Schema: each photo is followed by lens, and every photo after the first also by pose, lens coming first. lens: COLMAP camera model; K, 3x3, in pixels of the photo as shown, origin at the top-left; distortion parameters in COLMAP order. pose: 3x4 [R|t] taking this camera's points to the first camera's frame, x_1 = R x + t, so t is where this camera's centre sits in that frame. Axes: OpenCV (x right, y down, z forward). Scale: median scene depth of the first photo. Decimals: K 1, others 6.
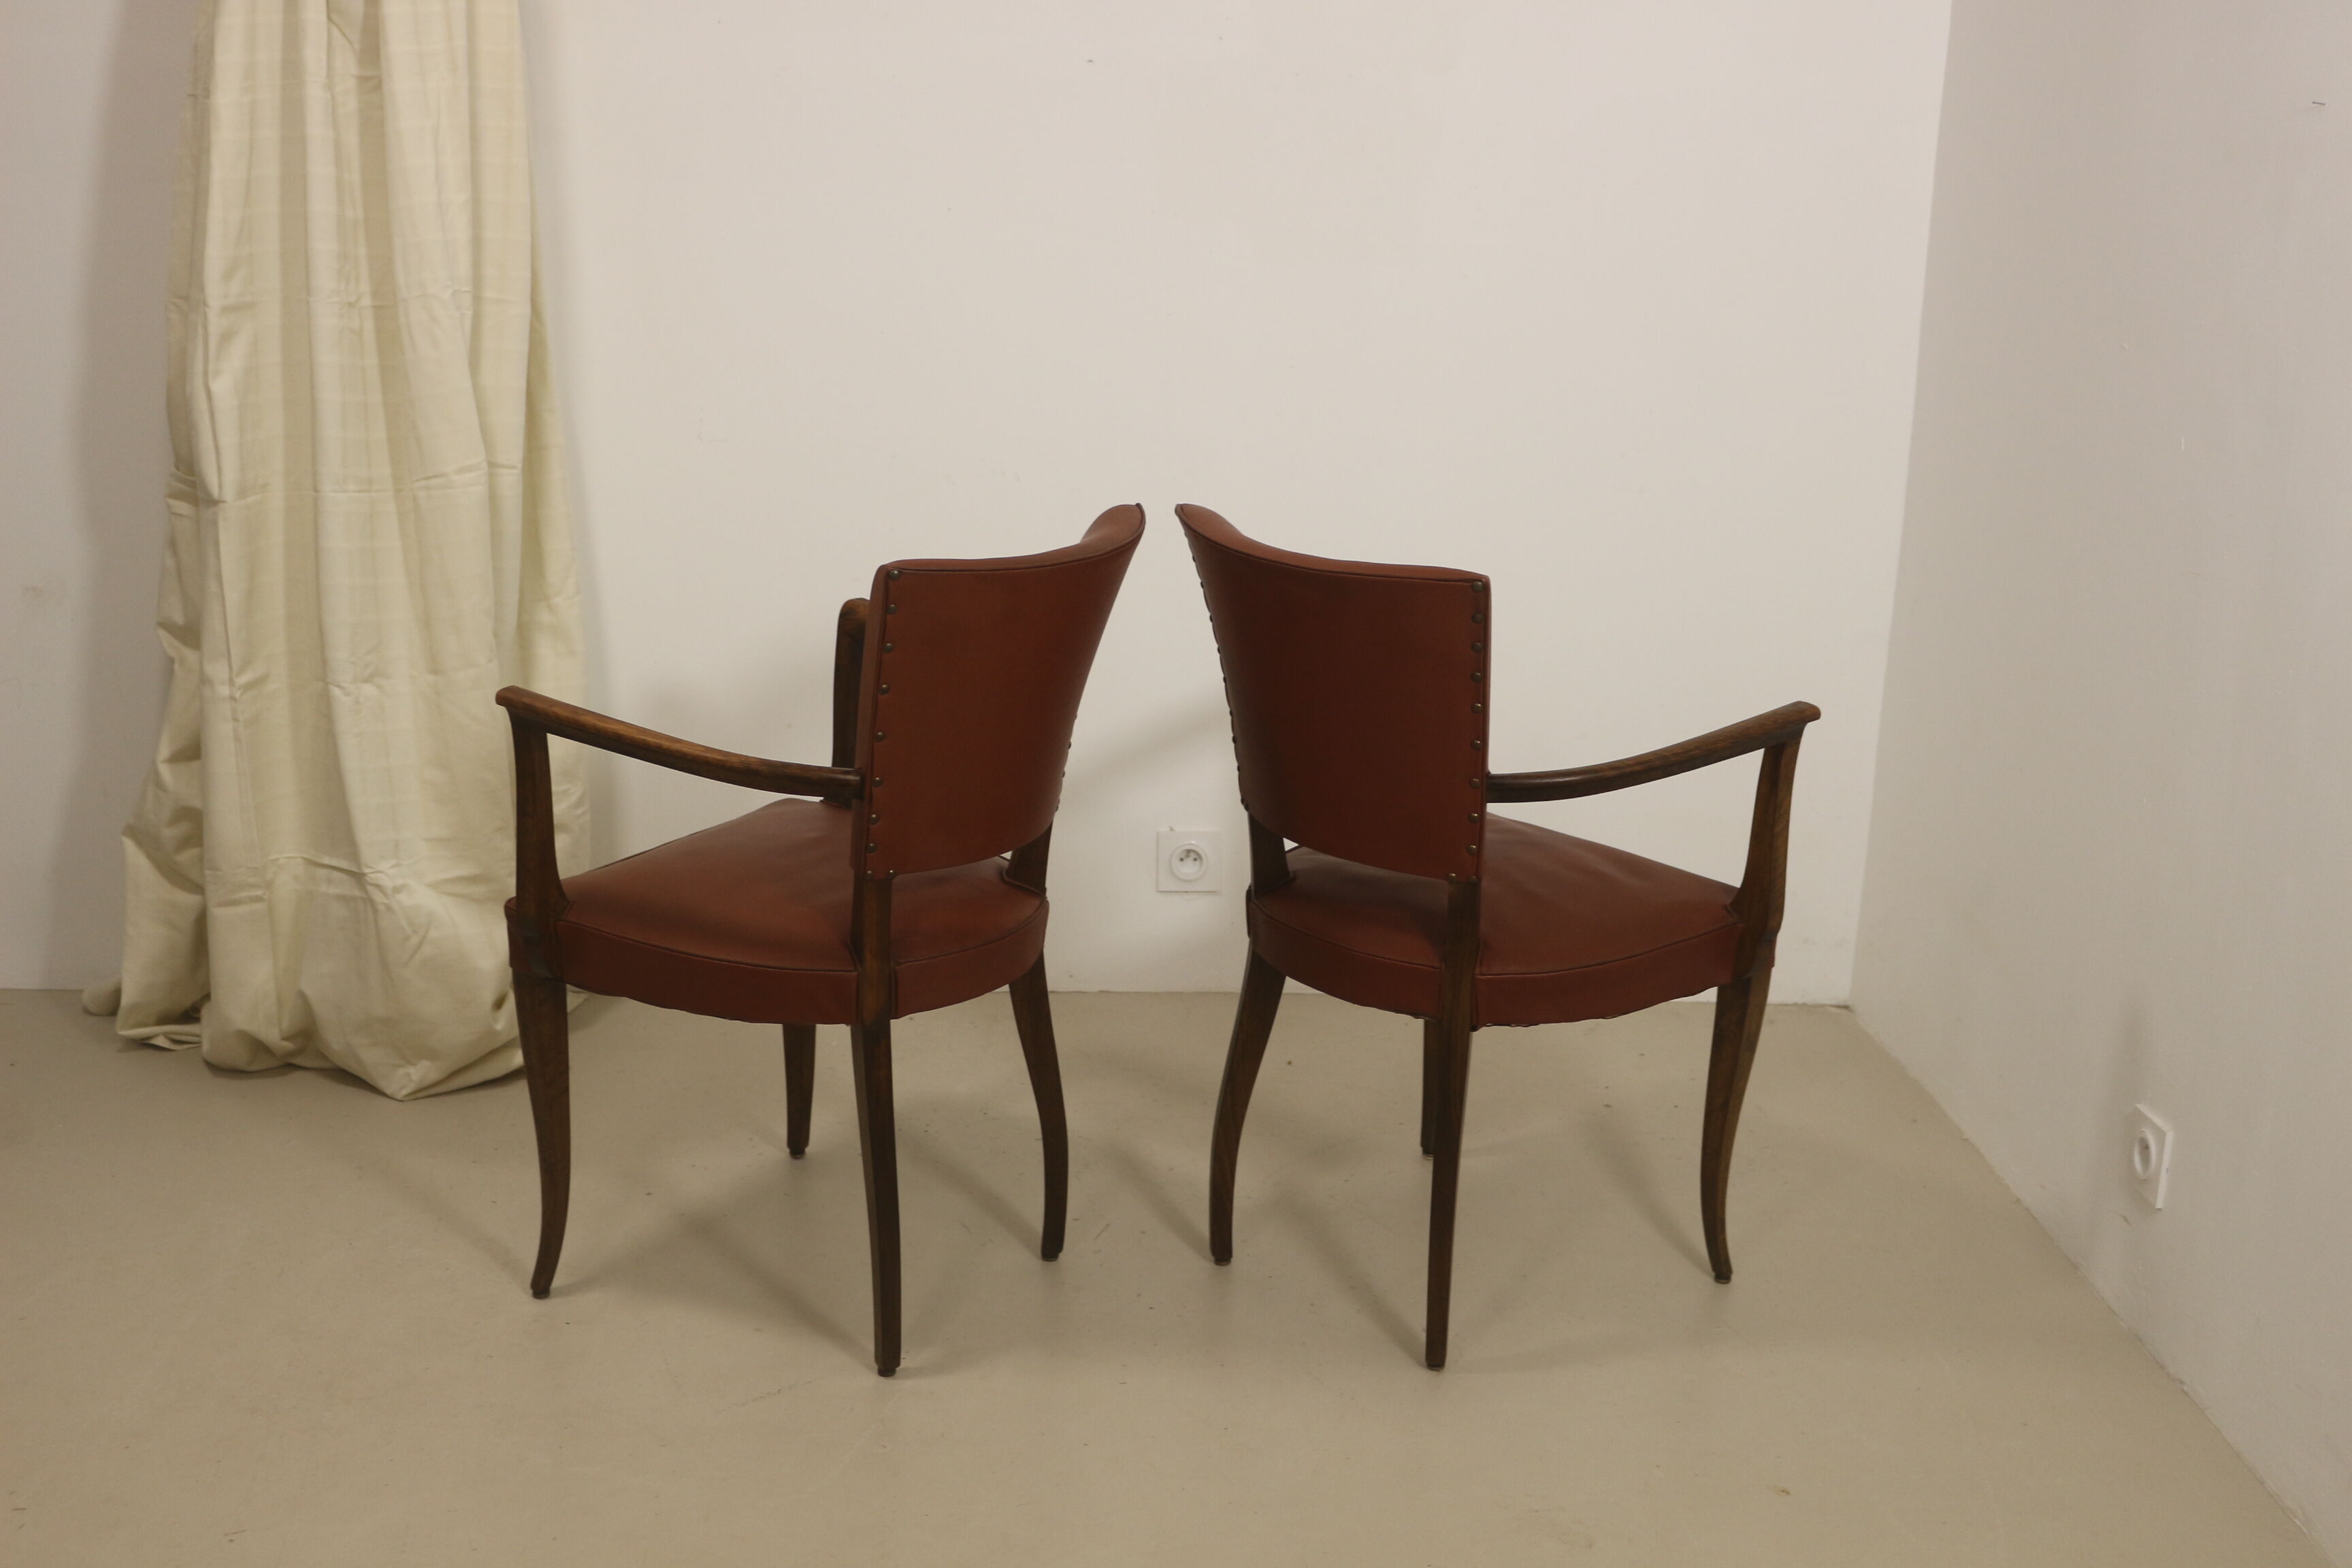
lens RADIAL K [[2948.0, 0, 1168.9], [0, 2948.0, 769.5], [0, 0, 1]] dist [-0.050682, 0.000000]
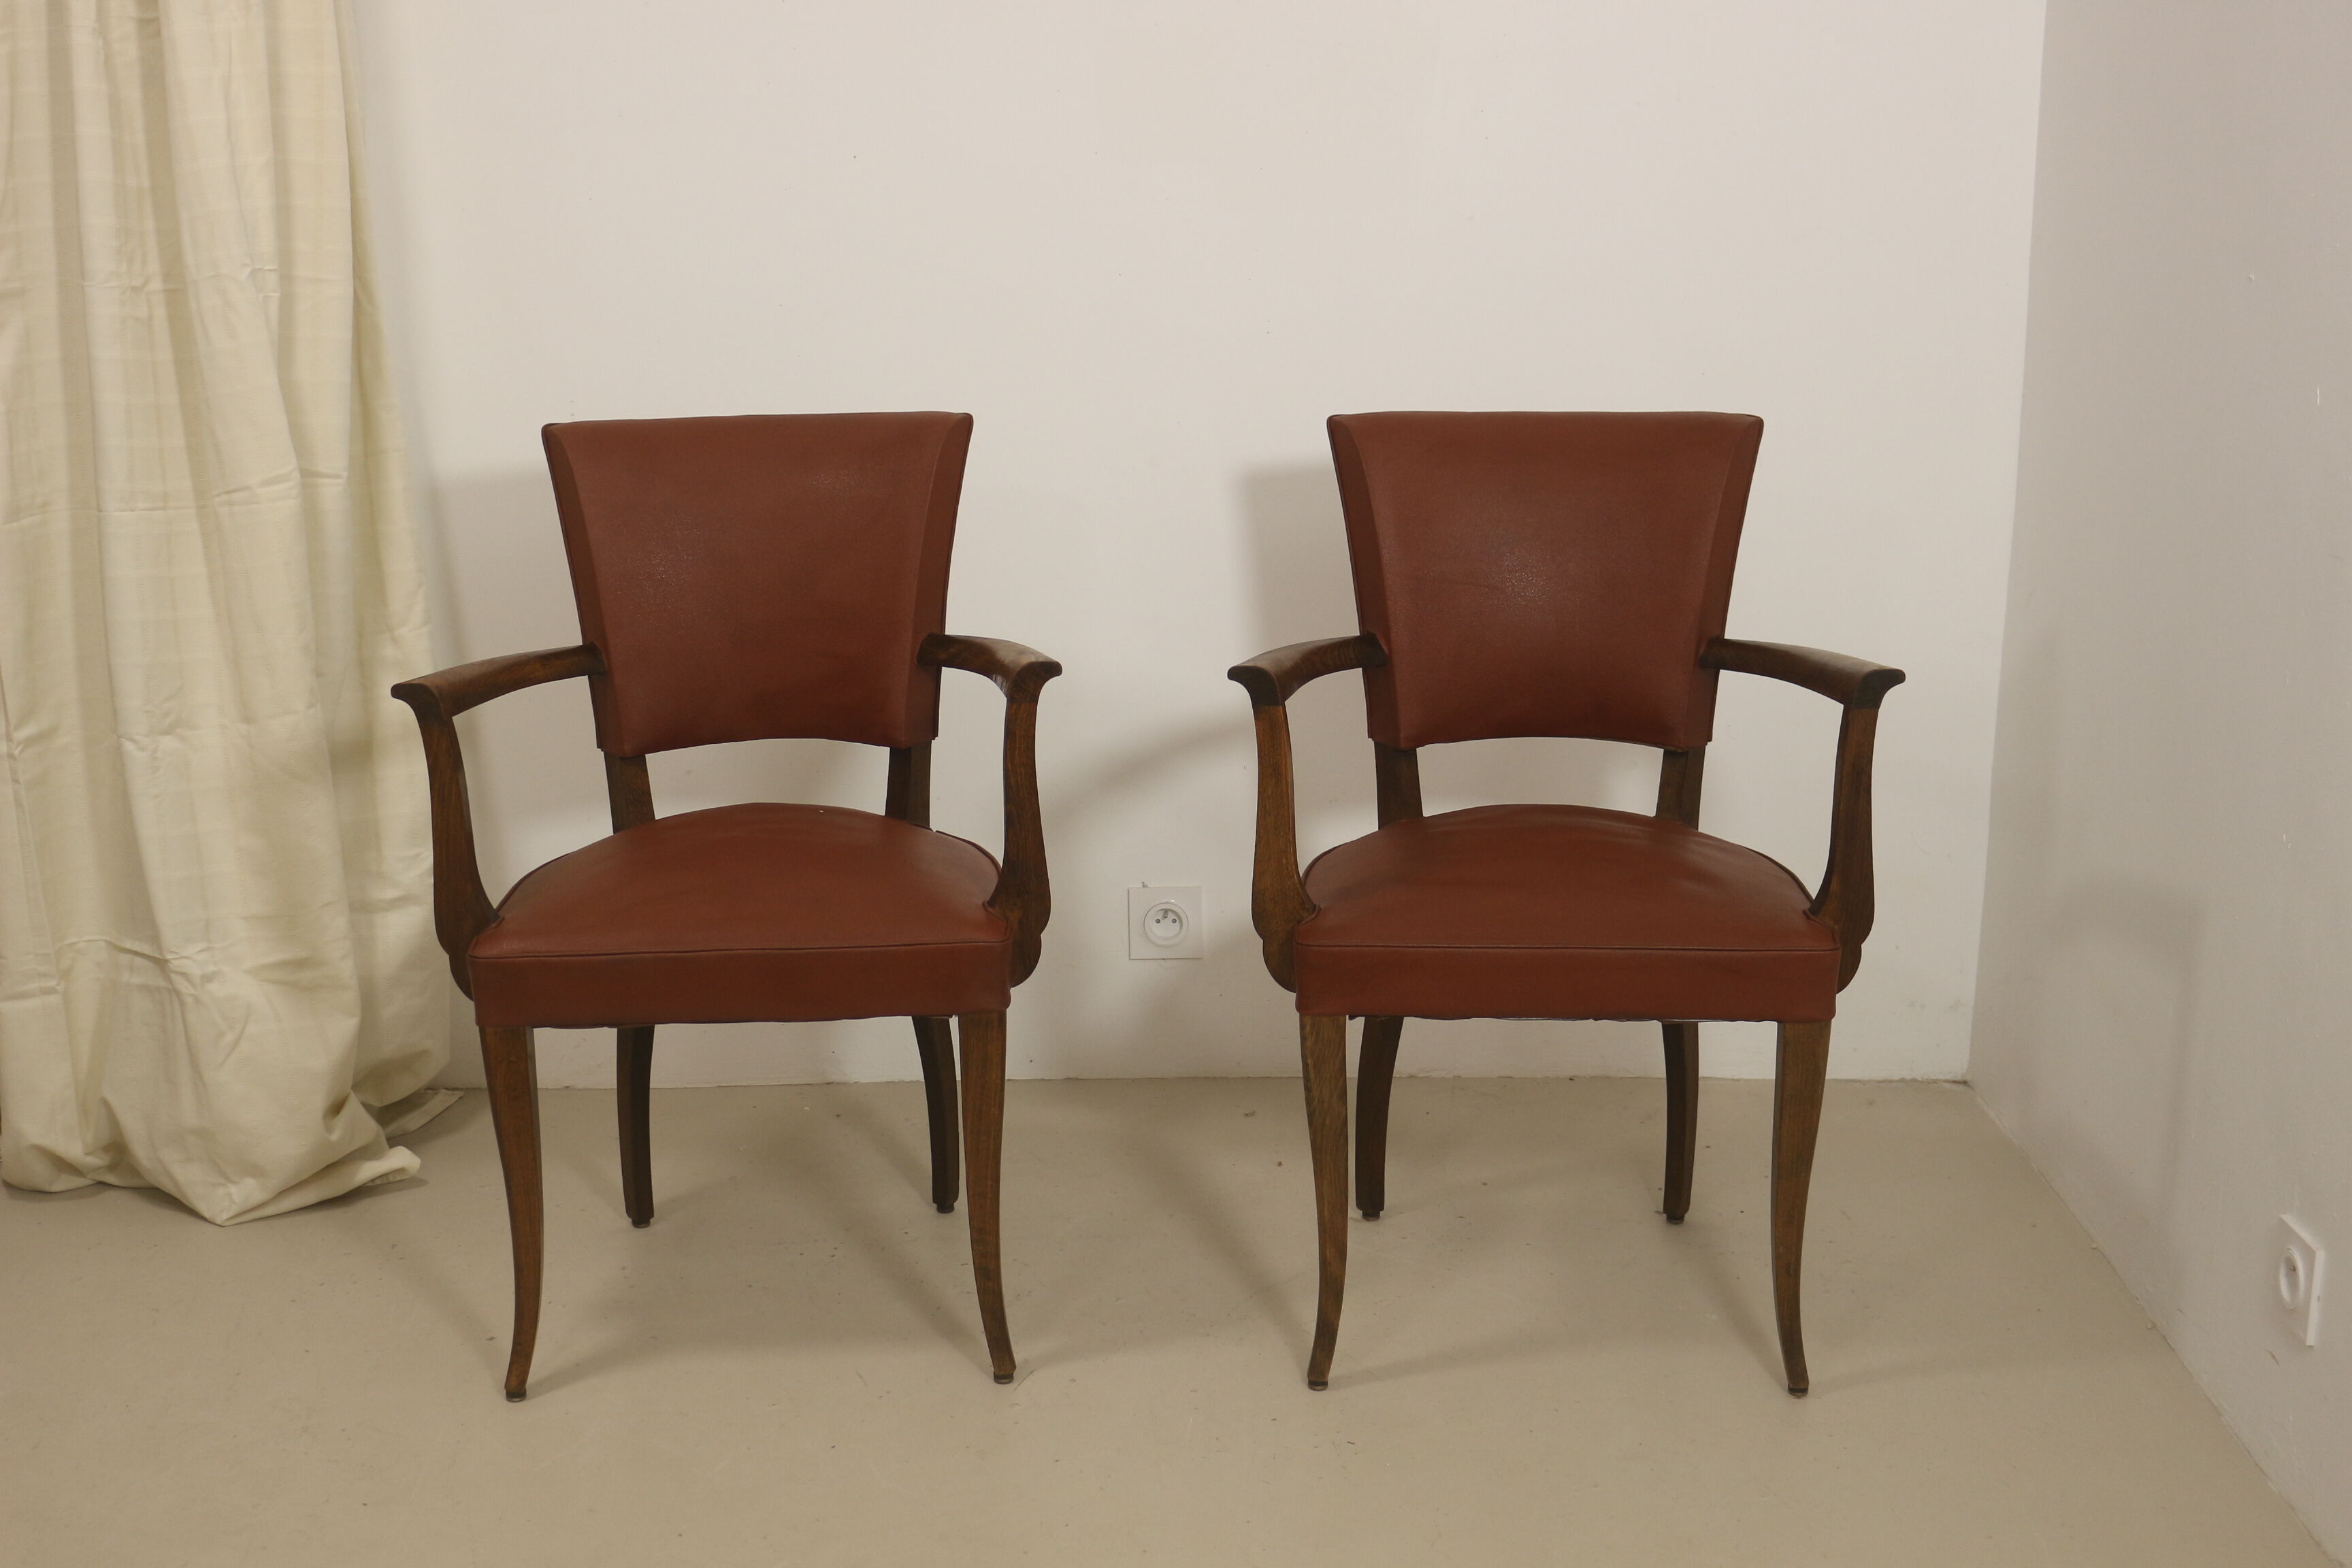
lens RADIAL K [[3273.1, 0, 1152.4], [0, 3273.1, 779.6], [0, 0, 1]] dist [-0.037540, 0.000000]
pose [[0.998198, -0.020411, -0.056423, 0.063531], [0.020314, 0.999791, -0.002288, -0.008619], [0.056458, 0.001138, 0.998404, 0.075380]]
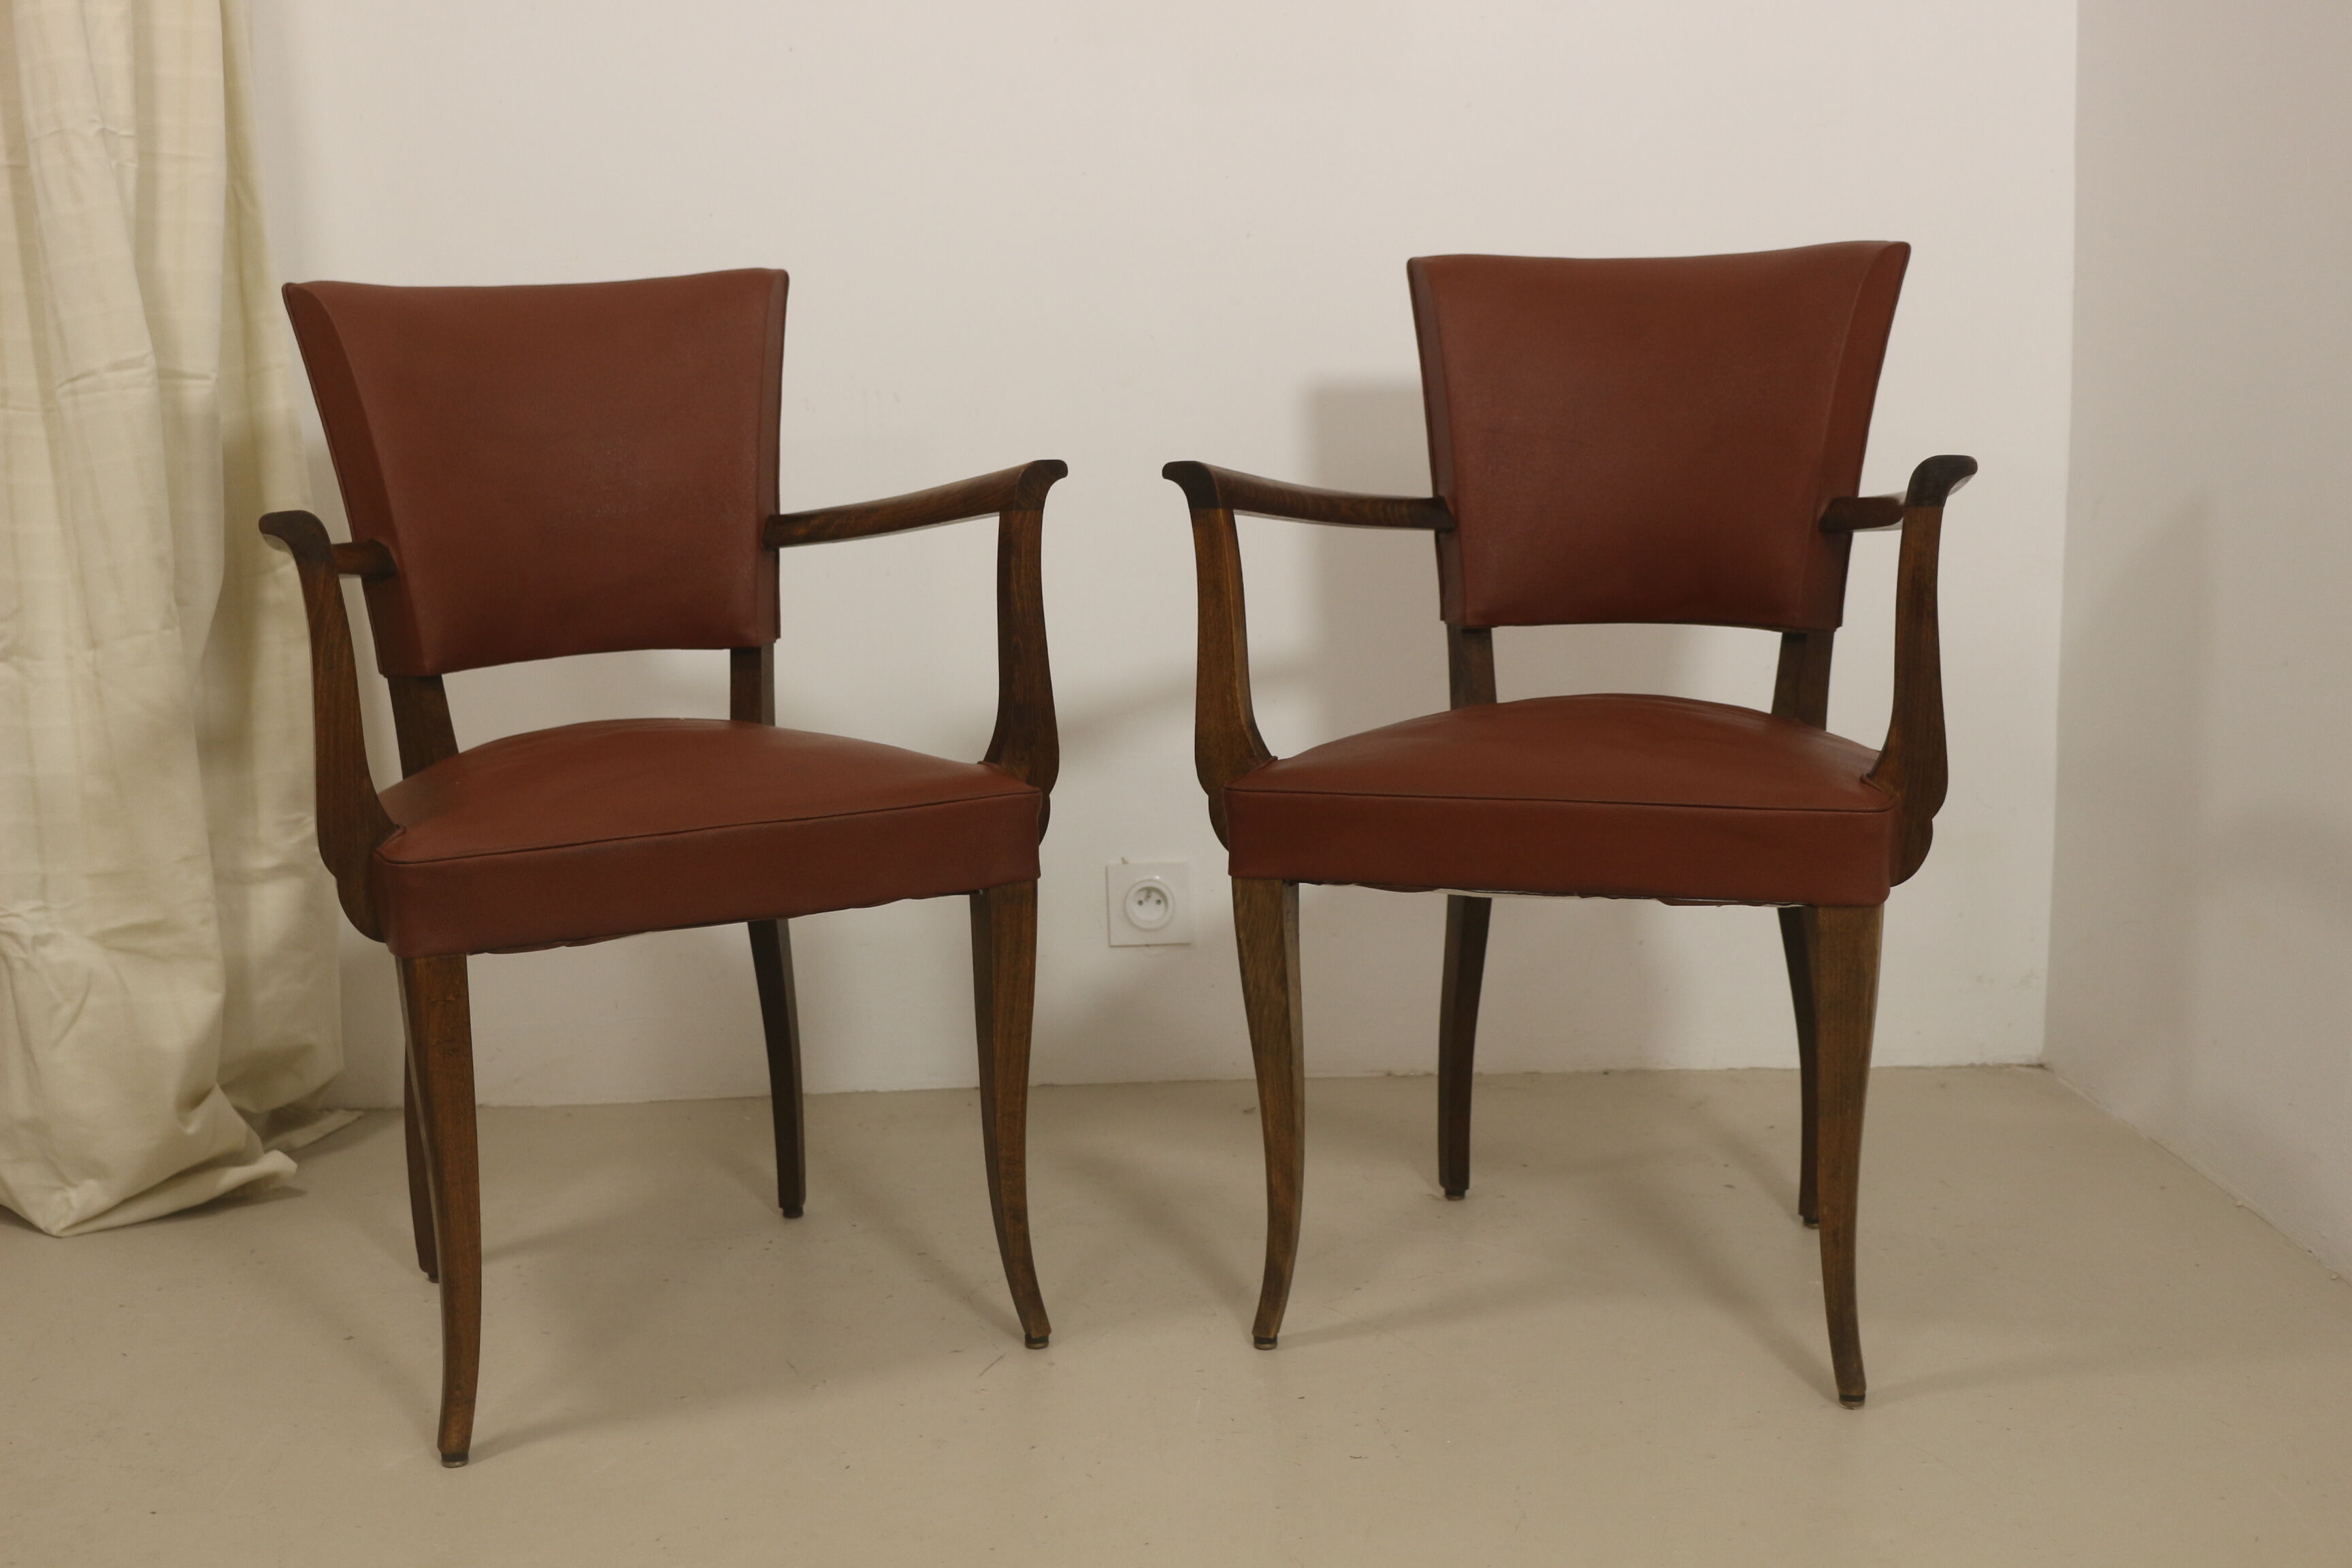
lens RADIAL K [[2812.1, 0, 1155.7], [0, 2812.1, 776.8], [0, 0, 1]] dist [-0.053734, 0.000000]
pose [[0.998152, -0.046059, -0.039637, 0.043207], [0.041571, 0.993342, -0.107444, 0.086158], [0.044322, 0.105598, 0.993421, 0.318524]]
